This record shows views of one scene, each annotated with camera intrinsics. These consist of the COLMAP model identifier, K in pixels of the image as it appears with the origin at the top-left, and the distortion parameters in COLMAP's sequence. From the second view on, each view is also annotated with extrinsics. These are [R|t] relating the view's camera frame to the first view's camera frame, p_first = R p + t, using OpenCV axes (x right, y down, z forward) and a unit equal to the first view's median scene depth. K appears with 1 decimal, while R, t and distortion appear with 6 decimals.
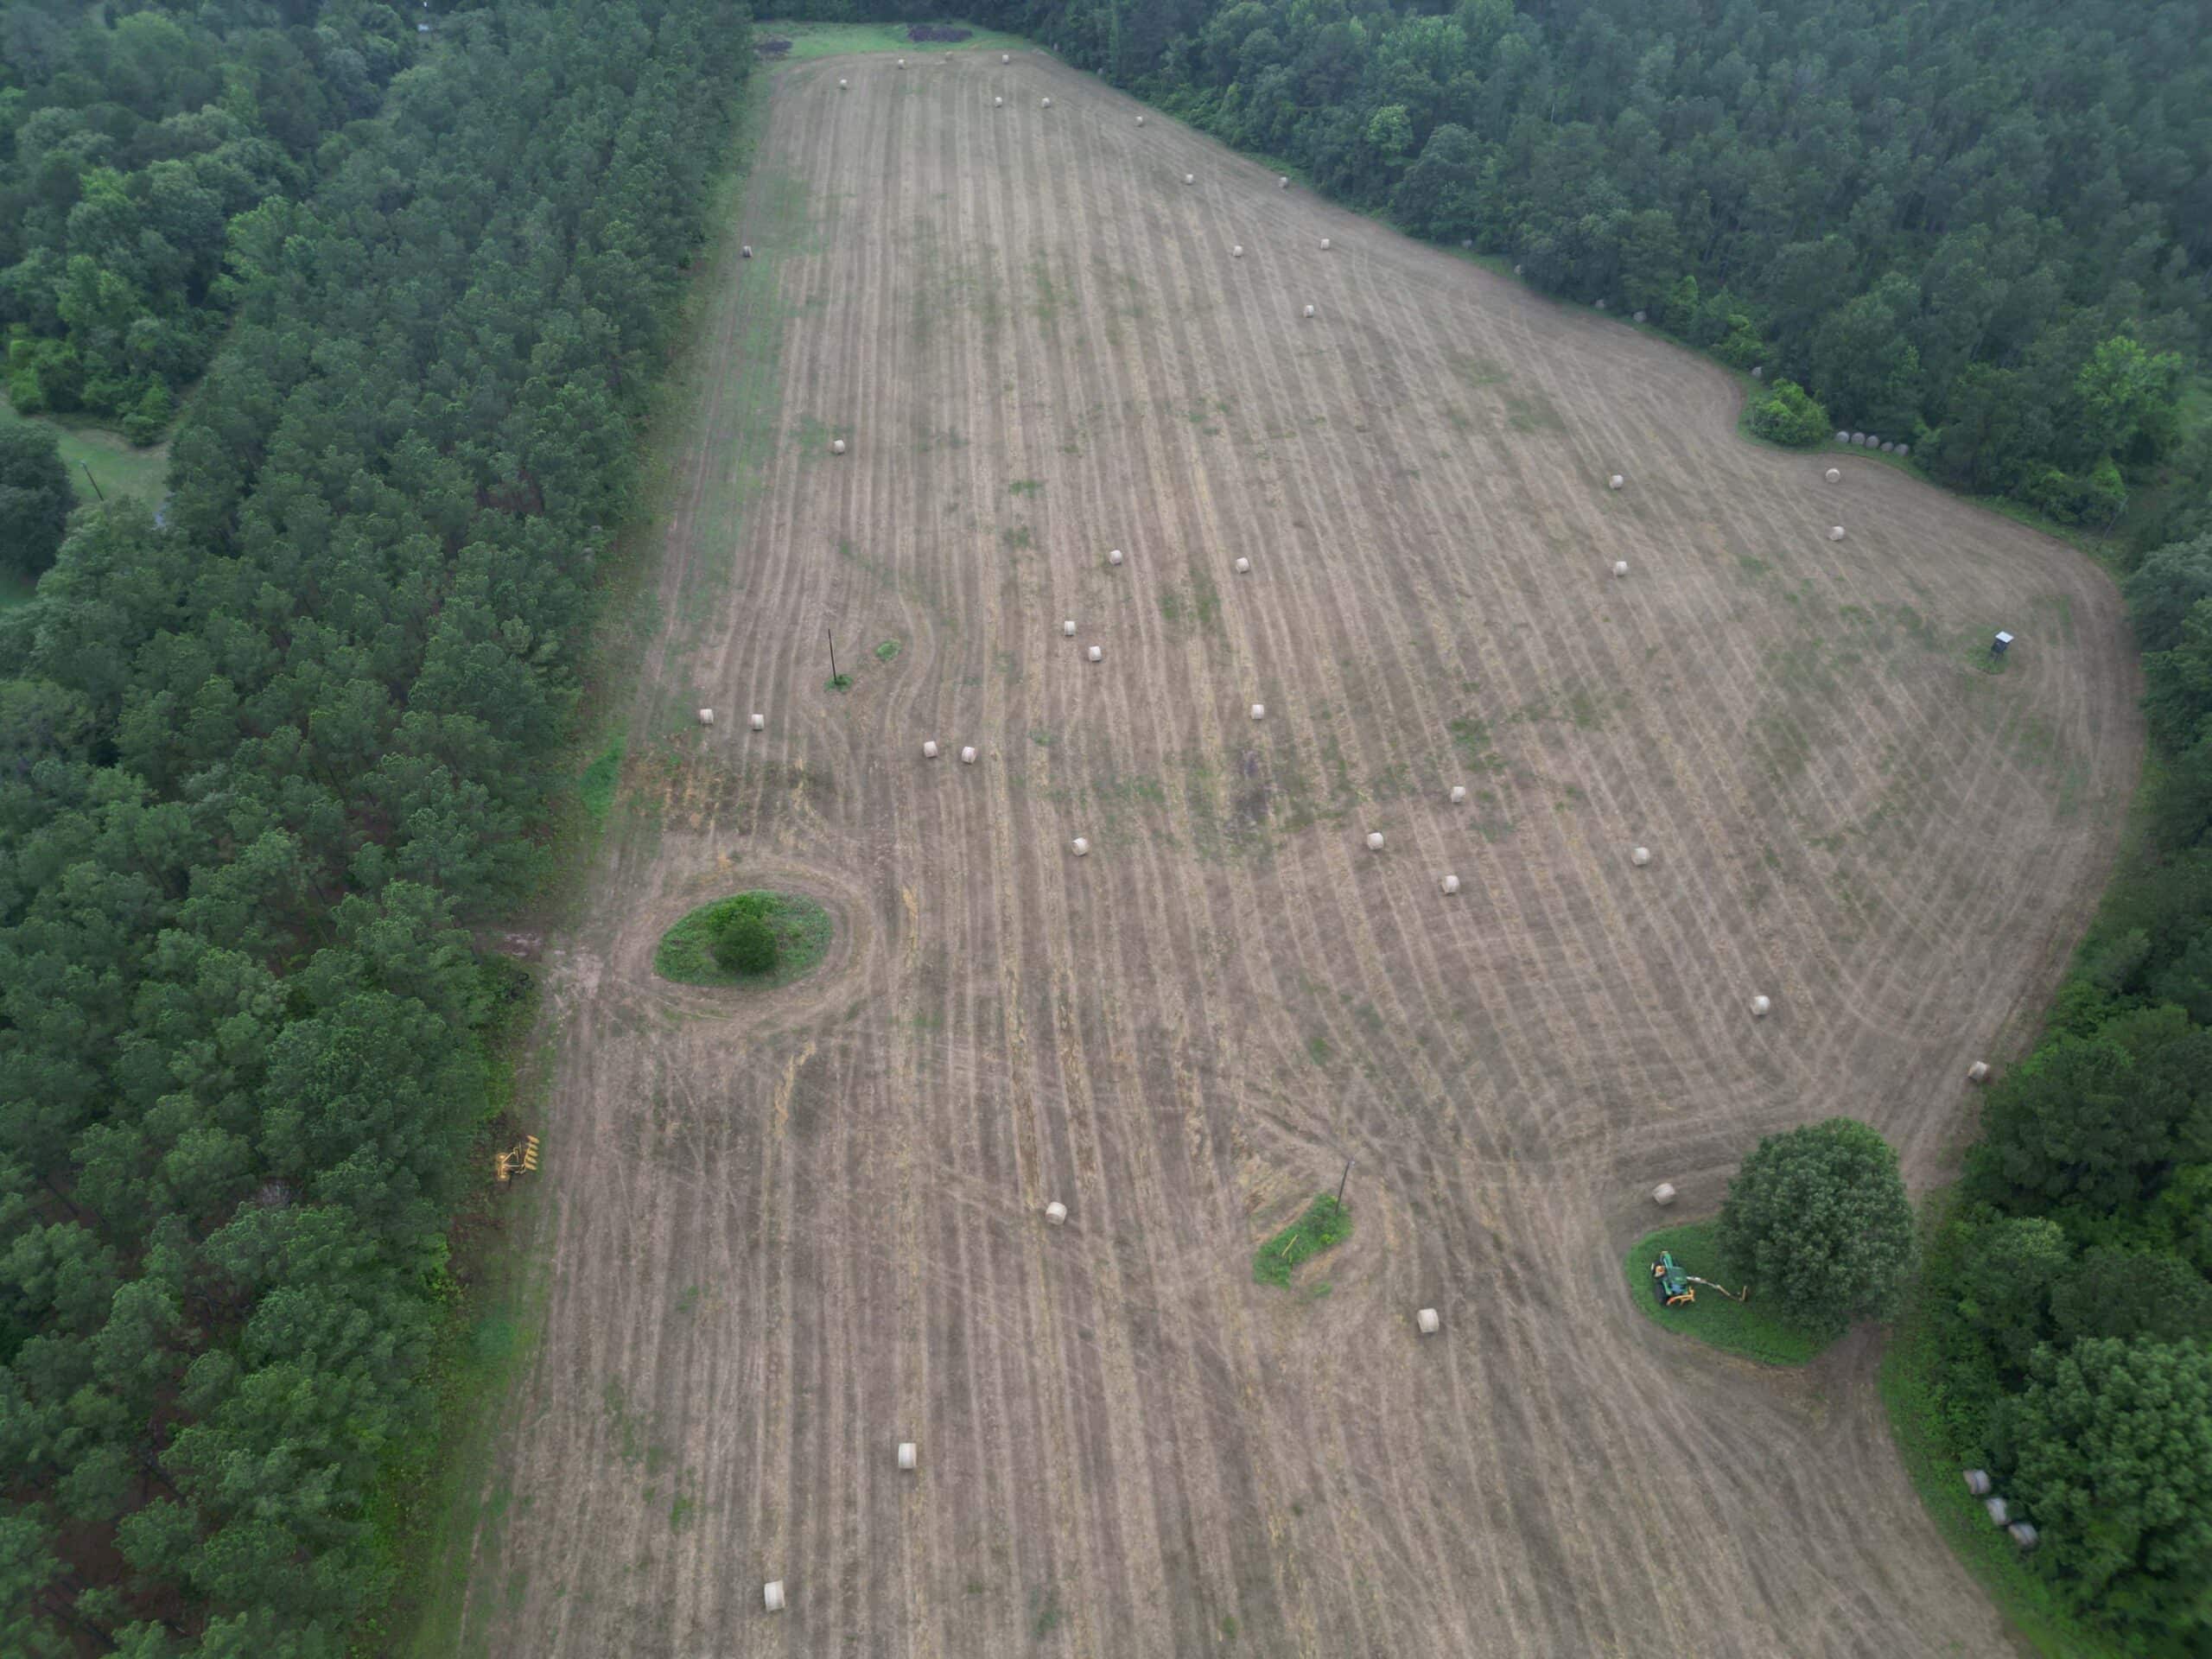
lens RADIAL K [[1545.0, 0, 1101.8], [0, 1545.0, 818.3], [0, 0, 1]] dist [0.079500, -0.077200]
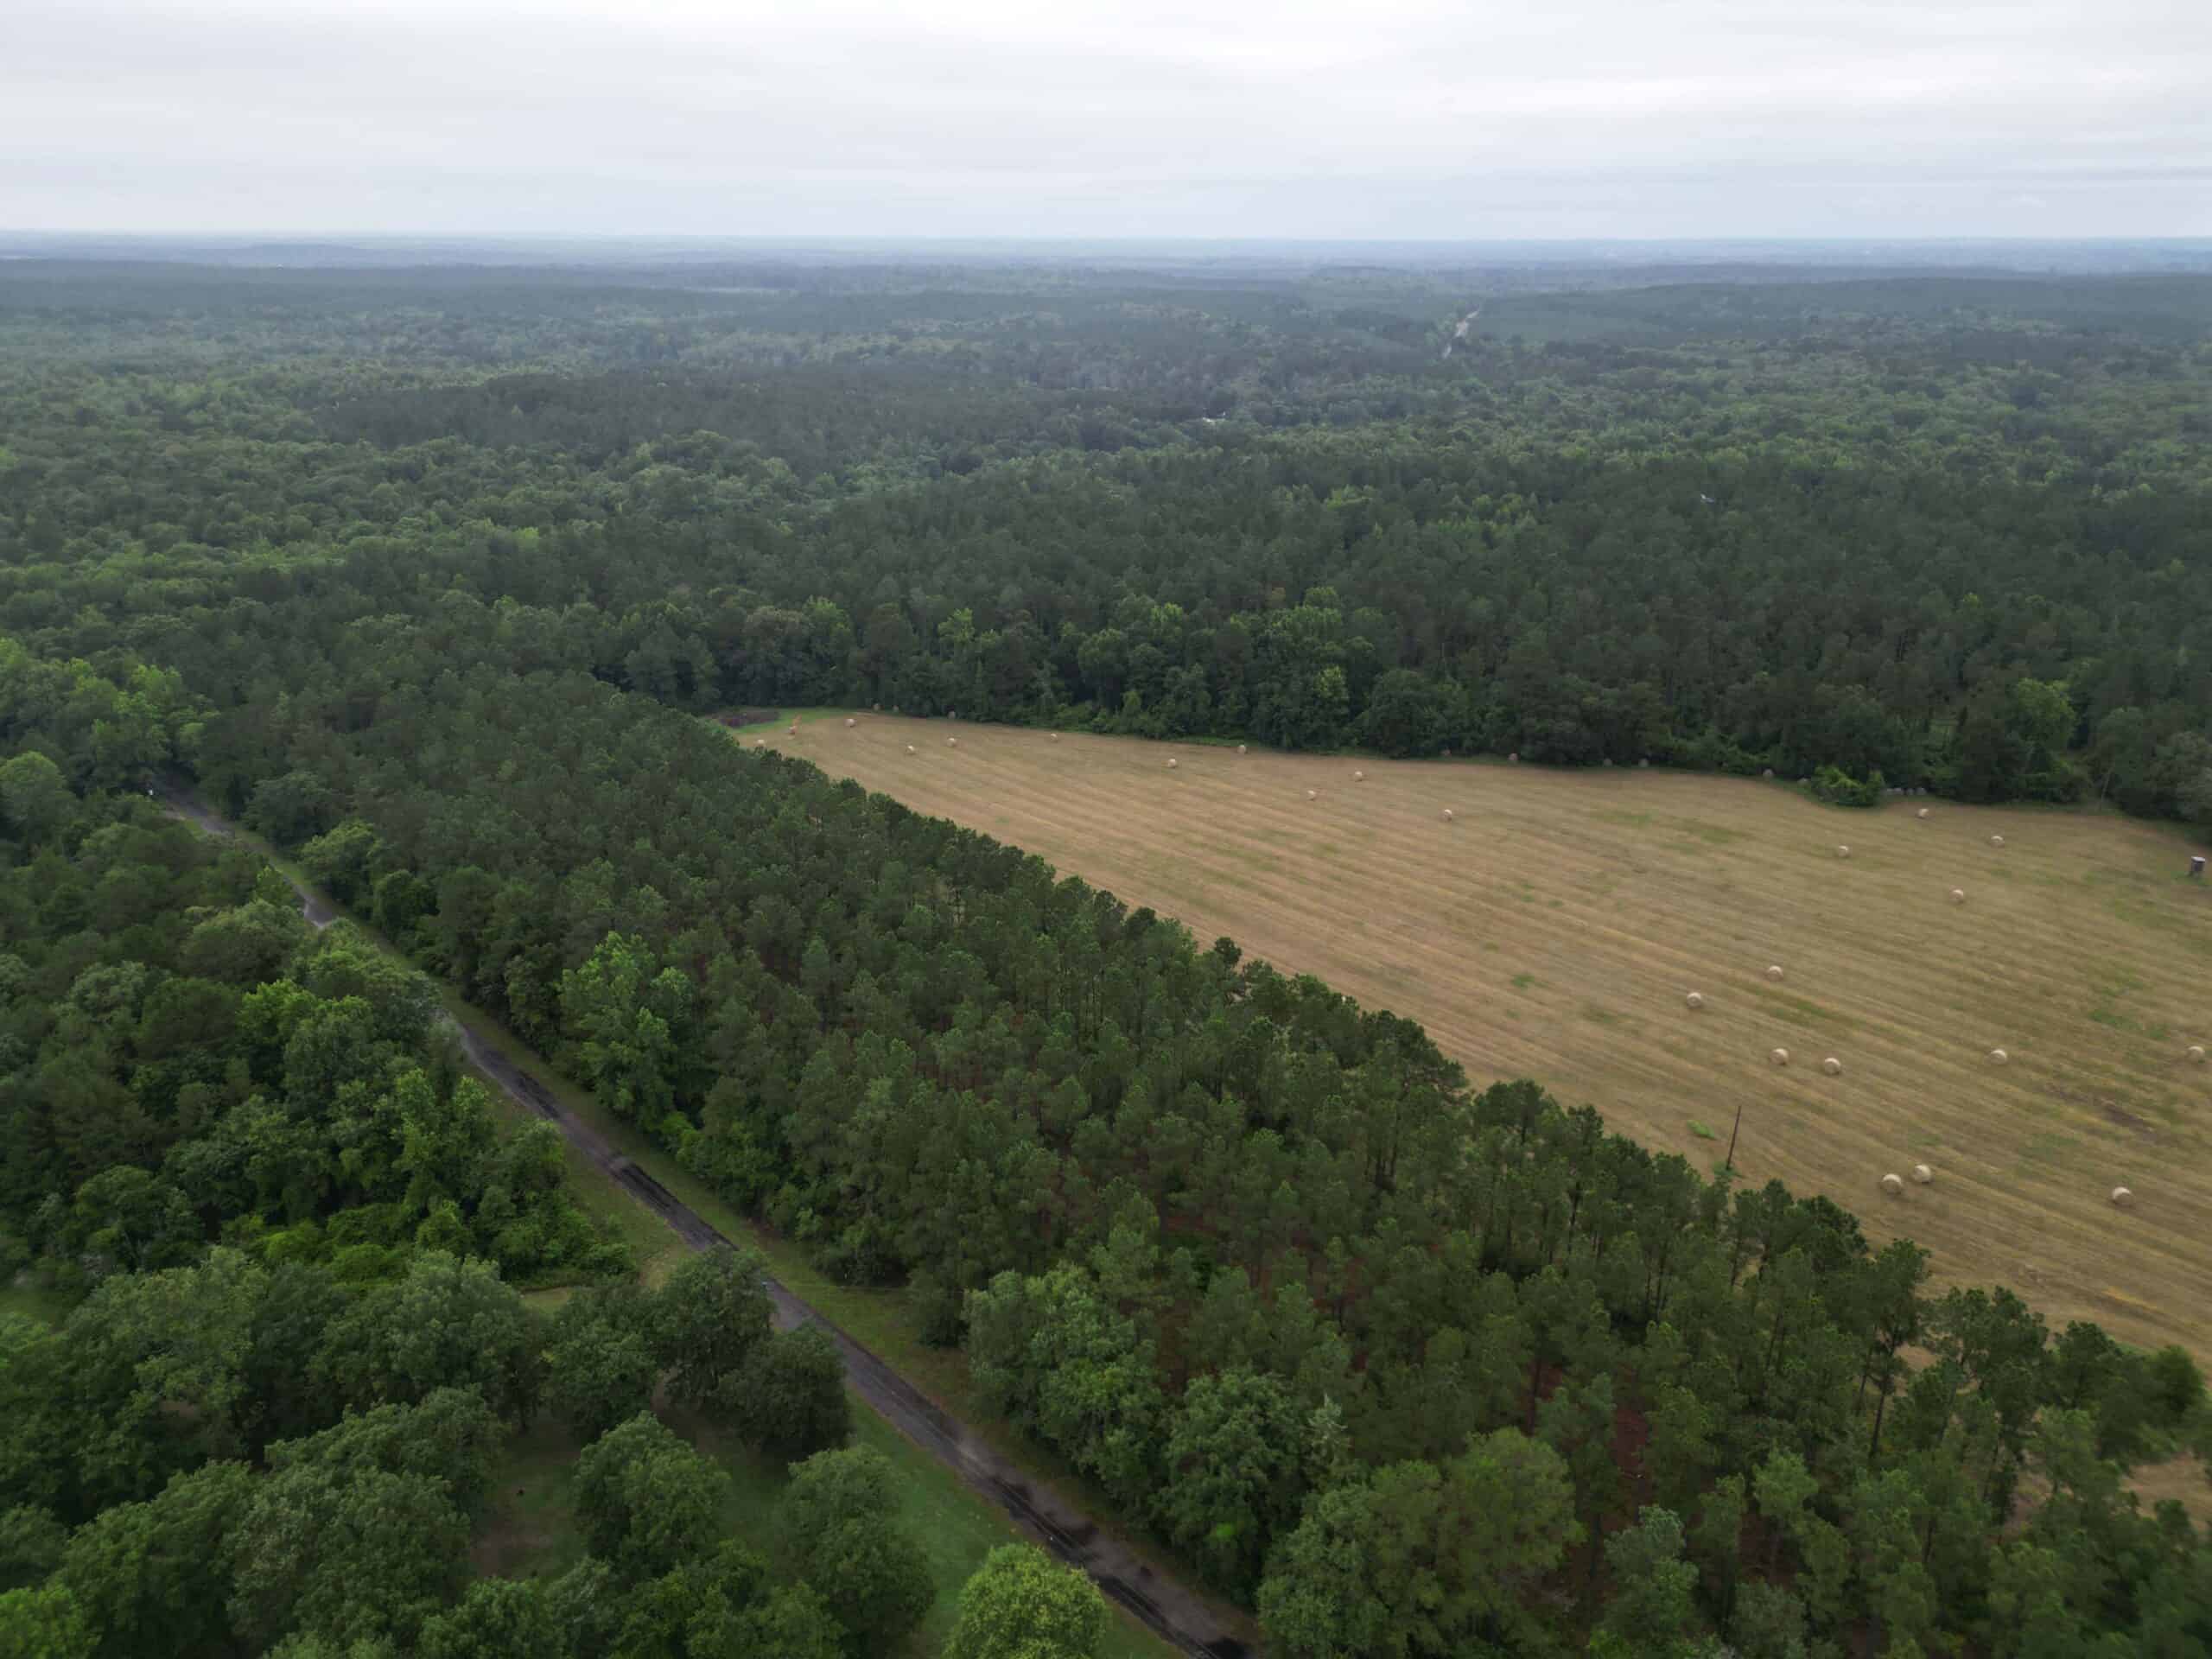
lens RADIAL K [[1545.0, 0, 1111.3], [0, 1545.0, 828.3], [0, 0, 1]] dist [0.079500, -0.077200]
pose [[0.795038, -0.206827, 0.570209, -0.991611], [0.418685, 0.867323, -0.269173, -0.174263], [-0.438883, 0.452740, 0.776149, 0.366892]]
